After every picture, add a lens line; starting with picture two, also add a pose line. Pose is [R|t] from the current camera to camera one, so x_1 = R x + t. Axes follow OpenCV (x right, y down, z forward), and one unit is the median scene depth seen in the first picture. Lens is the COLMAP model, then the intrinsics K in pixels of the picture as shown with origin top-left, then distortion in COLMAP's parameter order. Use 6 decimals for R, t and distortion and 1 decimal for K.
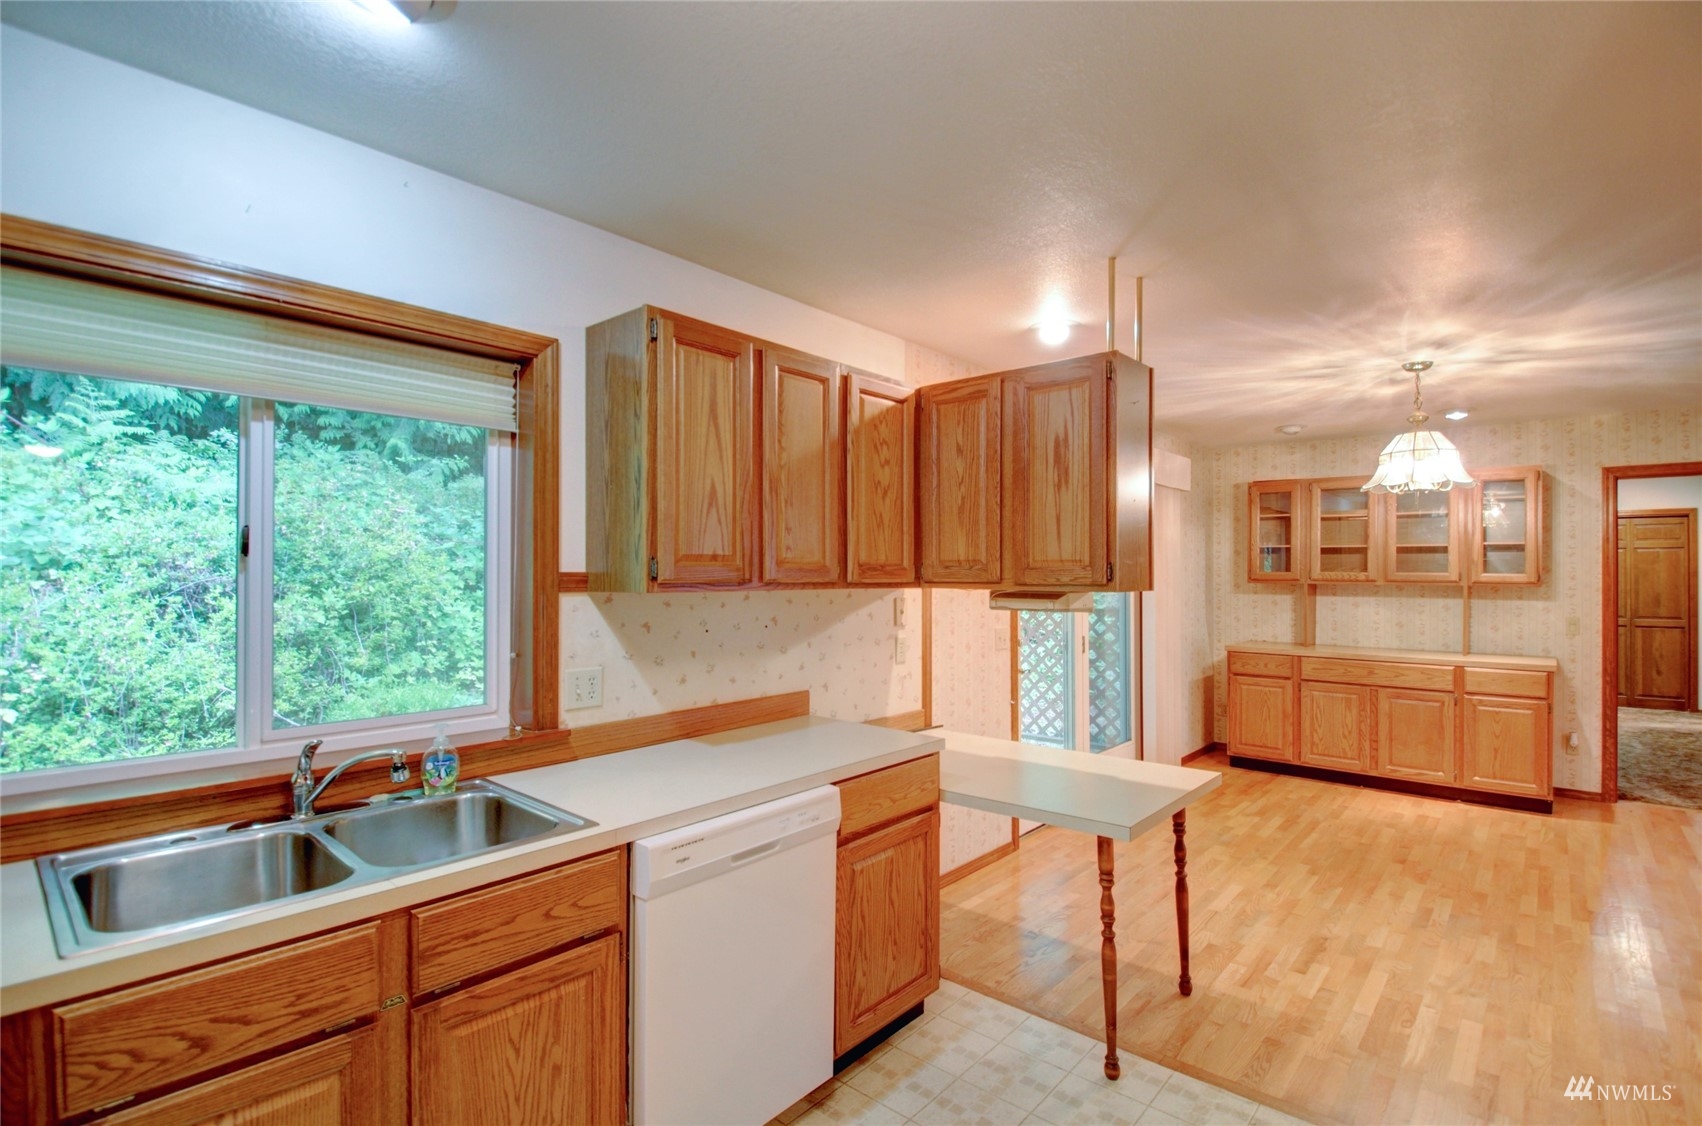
lens RADIAL K [[797.9, 0, 845.8], [0, 797.9, 570.6], [0, 0, 1]] dist [-0.021535, -0.000204]
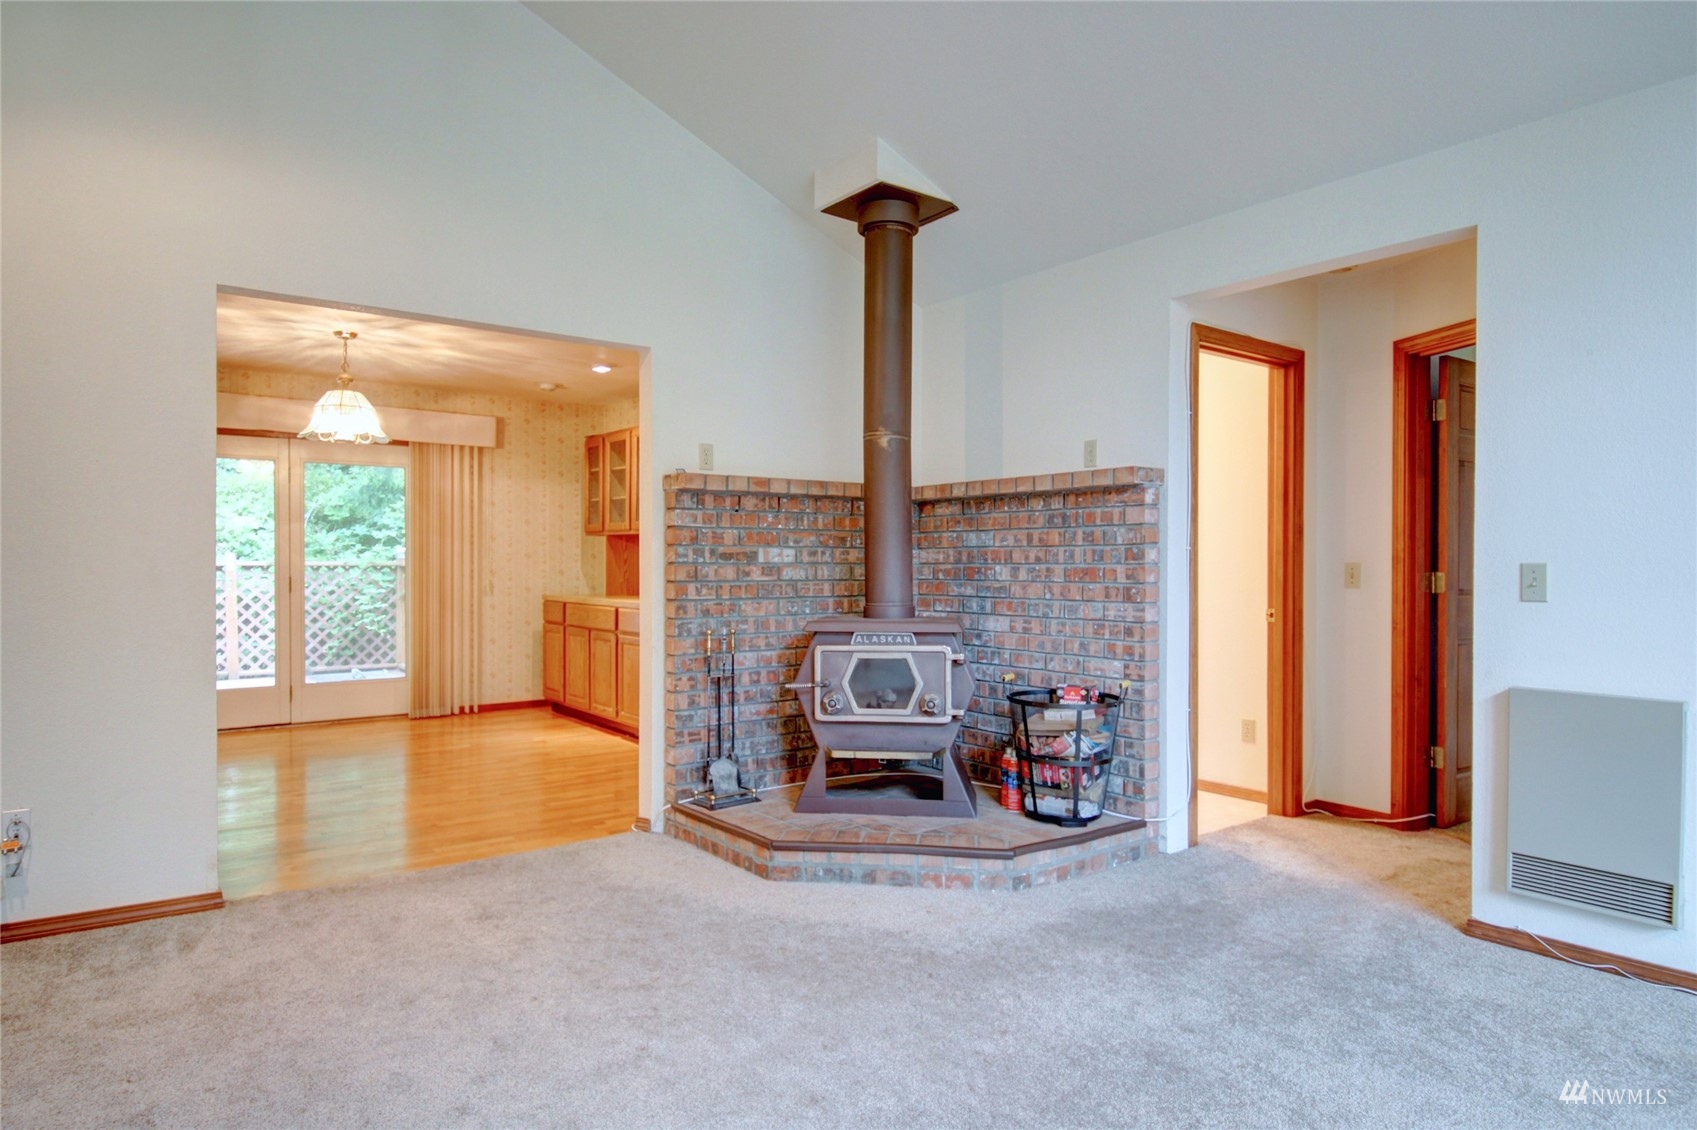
lens RADIAL K [[1031.2, 0, 841.9], [0, 1031.2, 570.0], [0, 0, 1]] dist [0.003510, -0.000303]
pose [[0.982019, 0.004443, -0.188728, 2.063884], [-0.002661, 0.999950, 0.009691, 0.087153], [0.188762, -0.009014, 0.981982, -0.471952]]
